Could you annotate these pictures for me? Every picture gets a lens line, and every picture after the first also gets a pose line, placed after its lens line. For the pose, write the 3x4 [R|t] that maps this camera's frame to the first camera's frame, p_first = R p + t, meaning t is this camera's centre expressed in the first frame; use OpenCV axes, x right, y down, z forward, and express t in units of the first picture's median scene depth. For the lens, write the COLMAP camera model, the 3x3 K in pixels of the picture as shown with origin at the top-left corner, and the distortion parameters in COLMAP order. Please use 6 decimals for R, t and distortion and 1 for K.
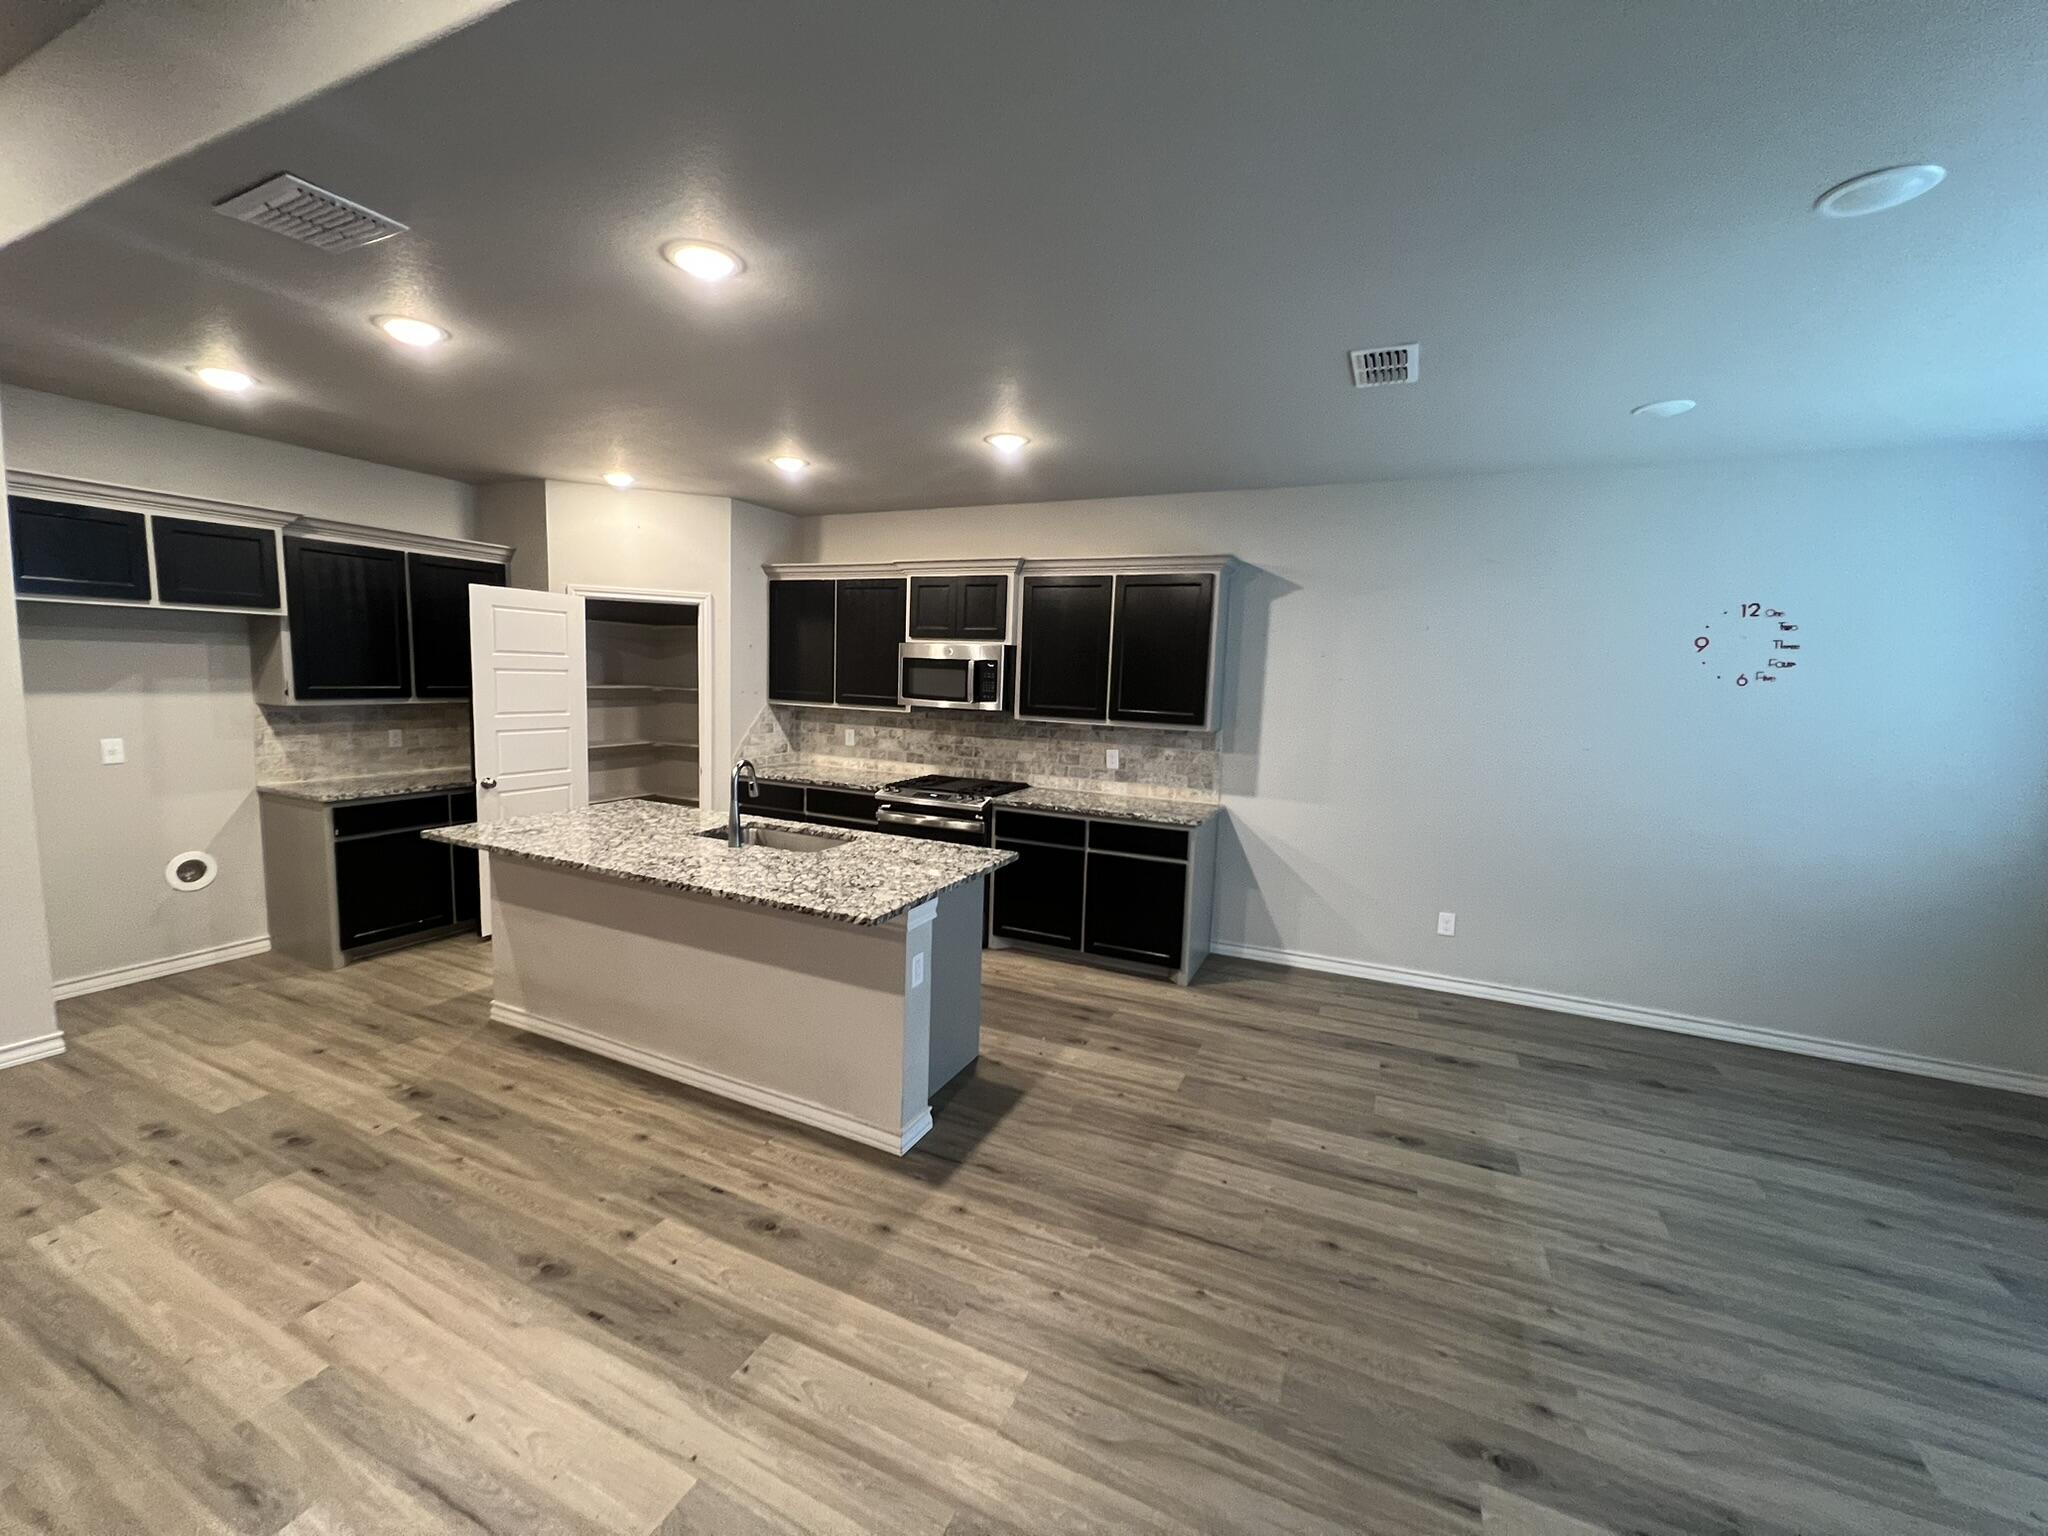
lens RADIAL K [[834.4, 0, 1021.1], [0, 834.4, 767.5], [0, 0, 1]] dist [0.014686, -0.000154]
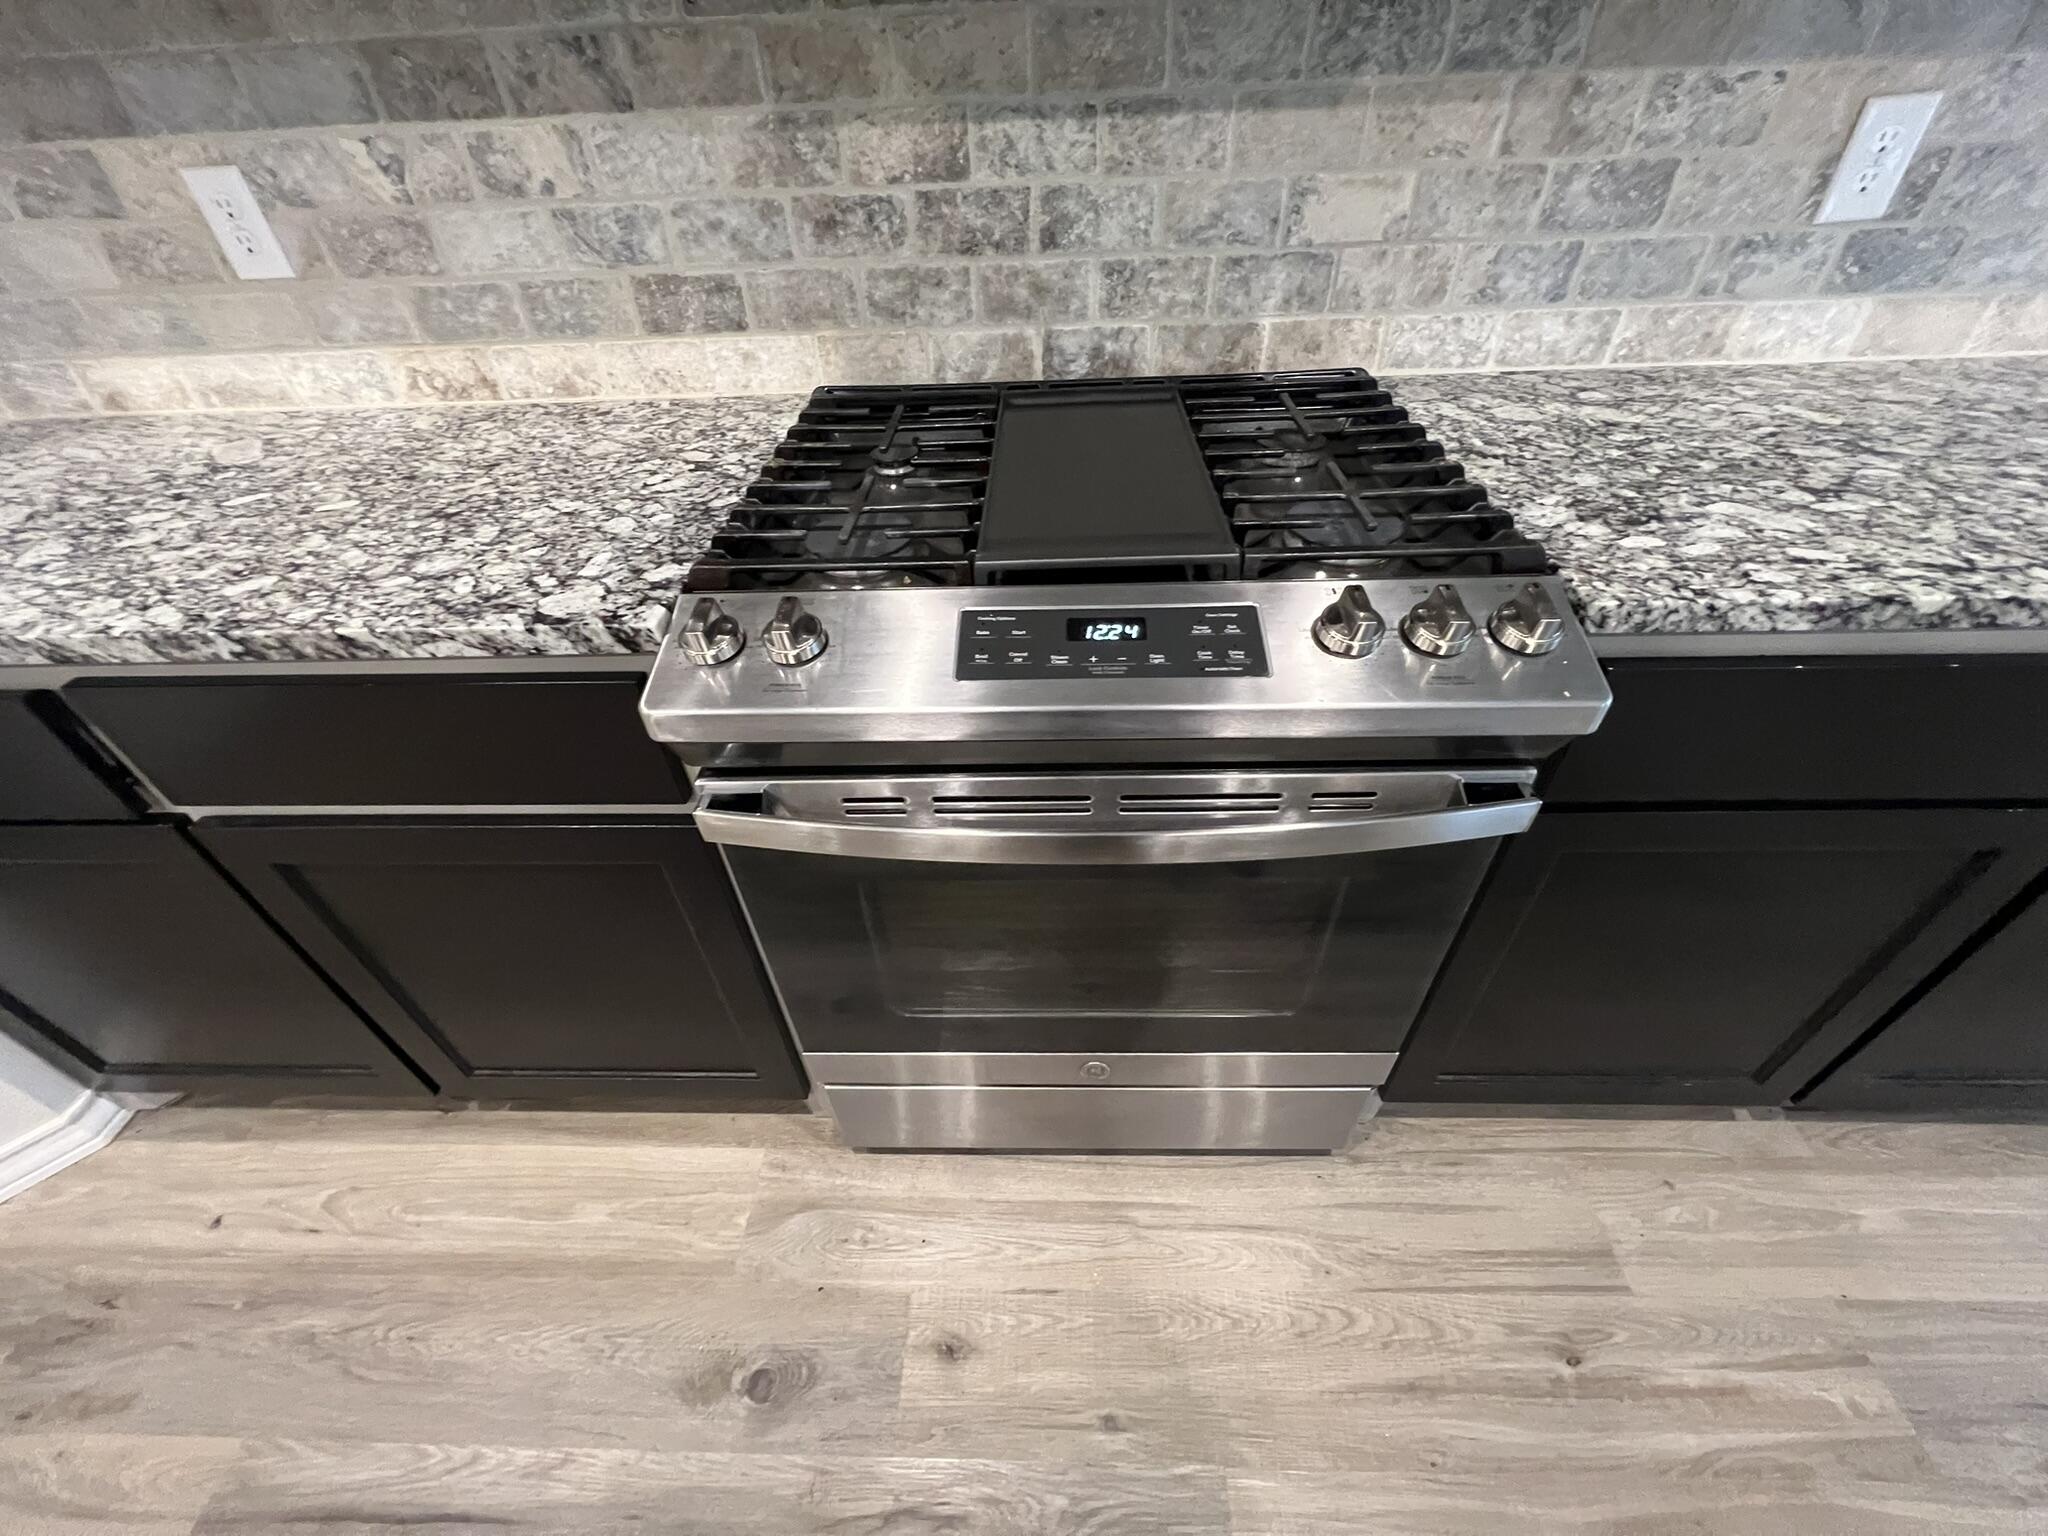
lens RADIAL K [[822.1, 0, 1023.5], [0, 822.1, 767.2], [0, 0, 1]] dist [-0.001096, -0.000325]
pose [[0.915852, -0.307567, 0.258105, -0.141525], [0.115057, 0.816902, 0.565185, -0.022740], [-0.384678, -0.487929, 0.783549, 0.788943]]
